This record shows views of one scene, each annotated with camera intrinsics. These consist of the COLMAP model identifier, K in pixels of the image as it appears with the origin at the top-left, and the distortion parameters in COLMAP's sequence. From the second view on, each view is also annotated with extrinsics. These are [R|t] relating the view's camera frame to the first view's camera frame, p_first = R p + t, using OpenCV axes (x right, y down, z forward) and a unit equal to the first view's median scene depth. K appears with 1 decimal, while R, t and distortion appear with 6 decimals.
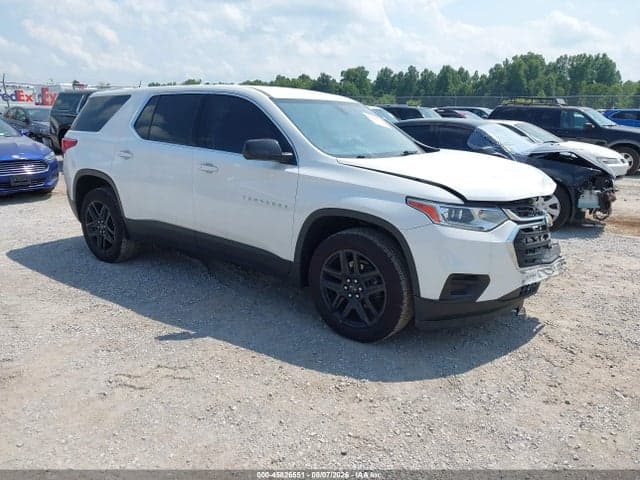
lens RADIAL K [[499.0, 0, 320.1], [0, 499.0, 232.8], [0, 0, 1]] dist [0.045668, -0.069512]
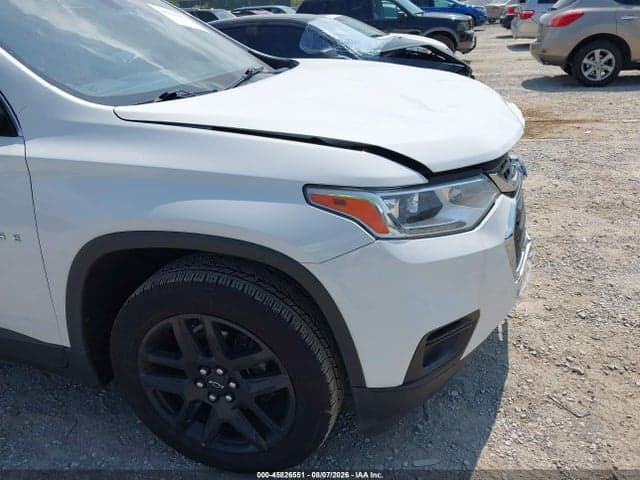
lens RADIAL K [[502.0, 0, 322.3], [0, 502.0, 239.2], [0, 0, 1]] dist [0.037950, -0.036421]
pose [[0.920804, -0.219064, 0.322693, 0.033696], [0.158491, 0.966137, 0.203619, -0.102743], [-0.356371, -0.136349, 0.924342, 0.529075]]
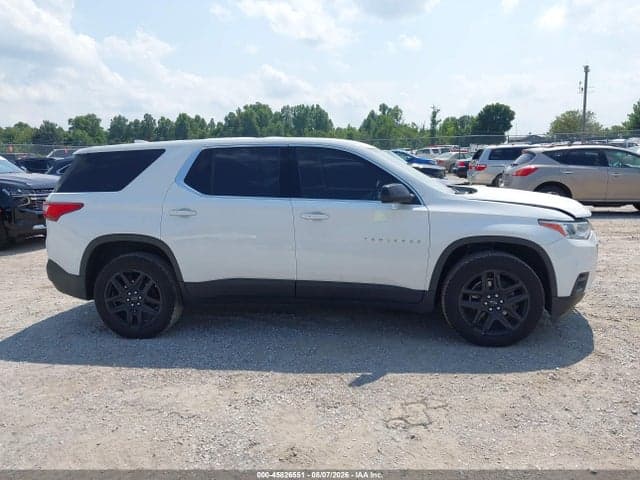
lens RADIAL K [[495.8, 0, 320.0], [0, 495.8, 240.0], [0, 0, 1]] dist [-0.006722, 0.004474]
pose [[0.886806, -0.112925, 0.448132, -0.791231], [0.146333, 0.988406, -0.040508, -0.045962], [-0.438362, 0.101499, 0.893049, 0.118446]]
